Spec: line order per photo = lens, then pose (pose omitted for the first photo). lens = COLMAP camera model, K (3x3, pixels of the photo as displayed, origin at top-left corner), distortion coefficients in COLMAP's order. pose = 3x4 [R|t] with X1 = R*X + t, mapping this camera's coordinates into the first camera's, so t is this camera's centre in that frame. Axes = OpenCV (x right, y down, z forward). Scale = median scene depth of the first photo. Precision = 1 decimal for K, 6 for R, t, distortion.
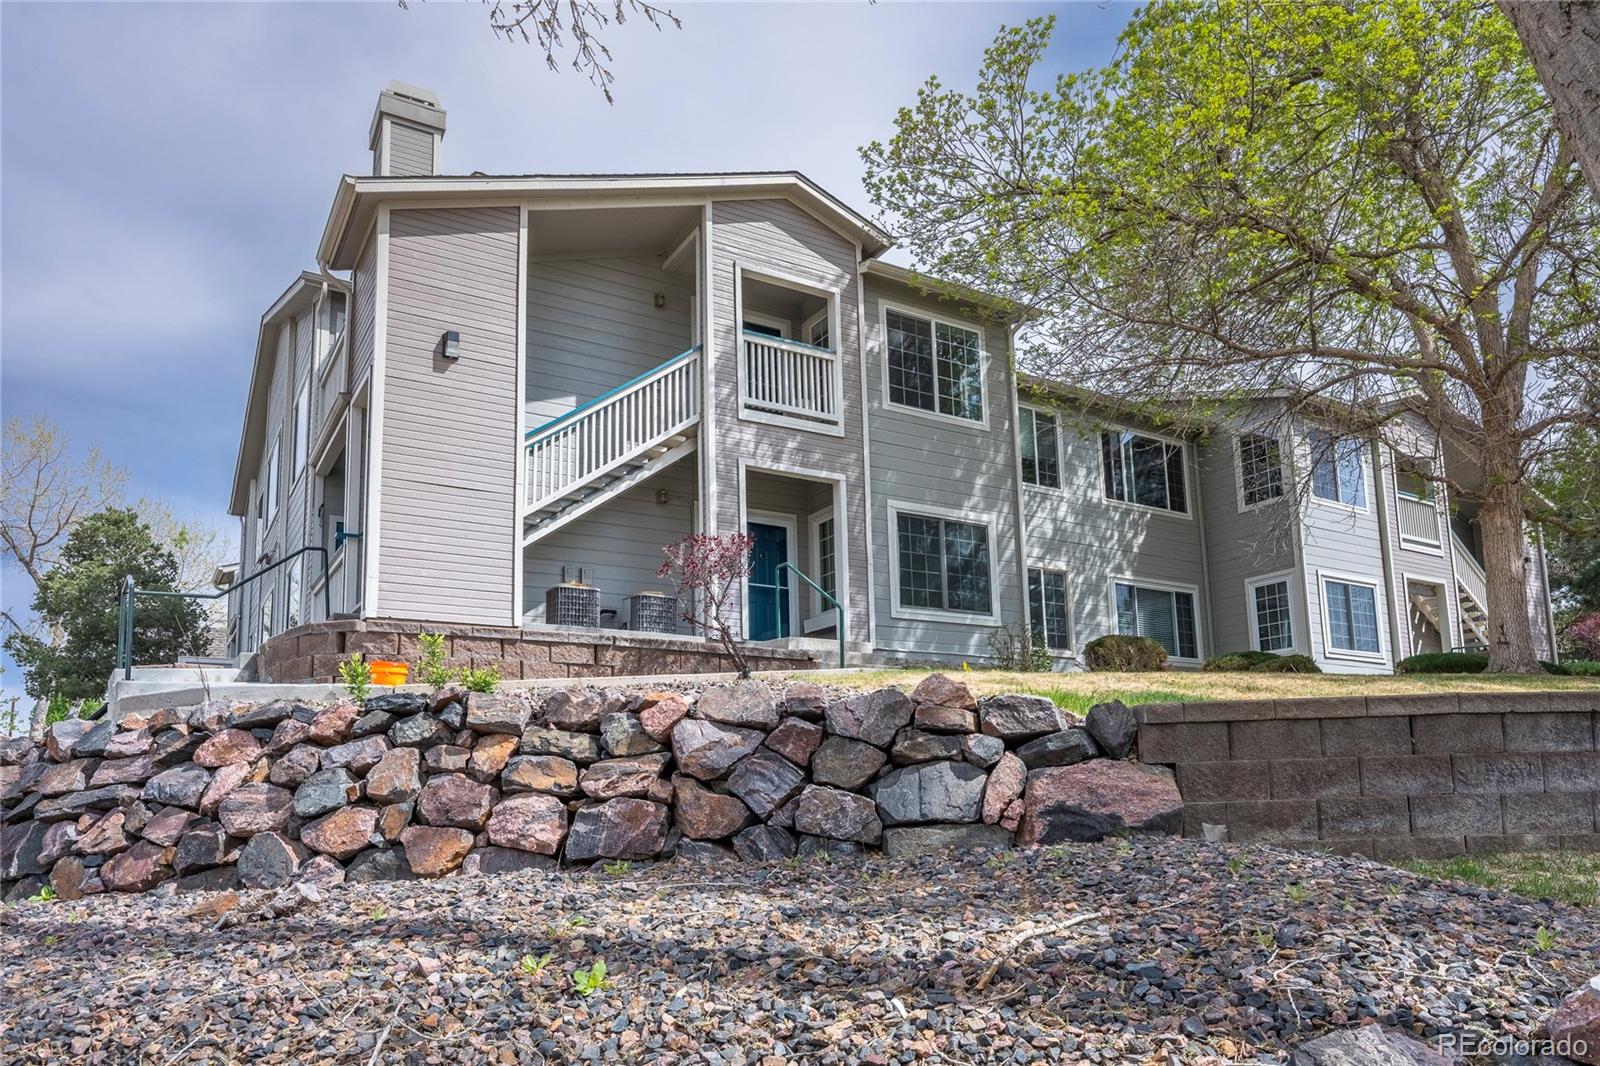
lens RADIAL K [[1044.9, 0, 797.6], [0, 1044.9, 567.7], [0, 0, 1]] dist [0.007871, 0.000027]
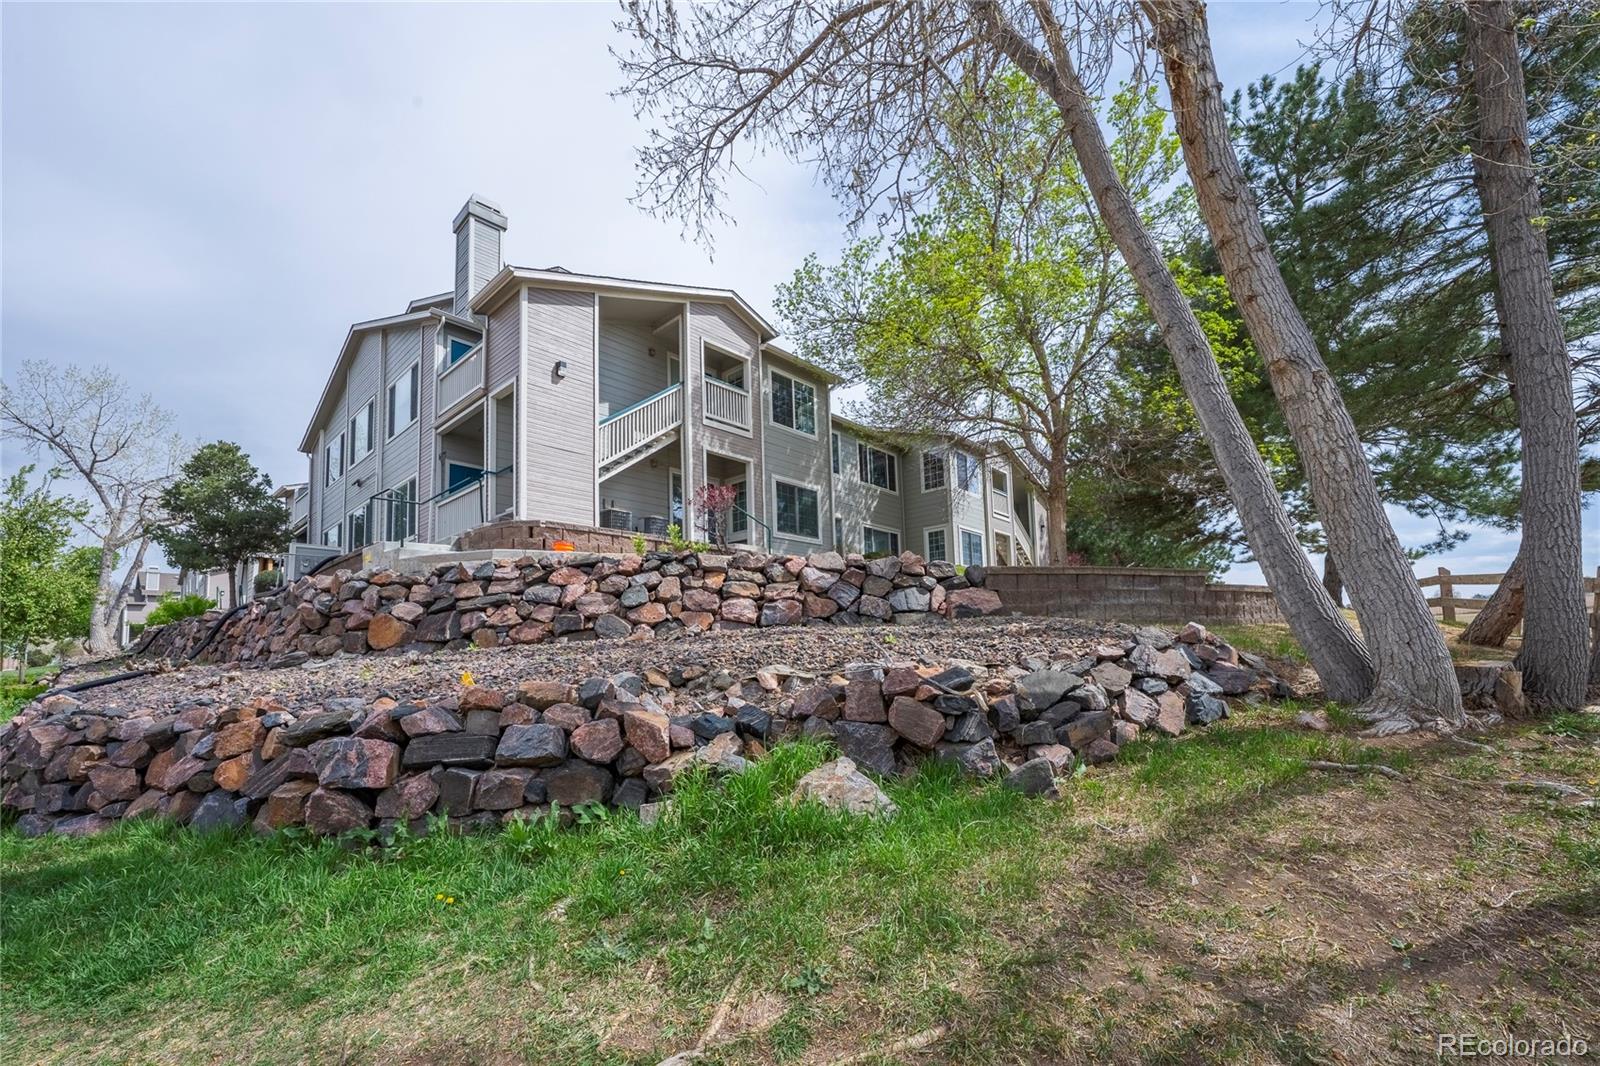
lens RADIAL K [[627.5, 0, 804.3], [0, 627.5, 530.2], [0, 0, 1]] dist [-0.001993, -0.000220]
pose [[0.963031, 0.048445, 0.264999, -0.213645], [-0.054695, 0.998371, 0.016256, 0.019366], [-0.263780, -0.030149, 0.964112, -0.140583]]
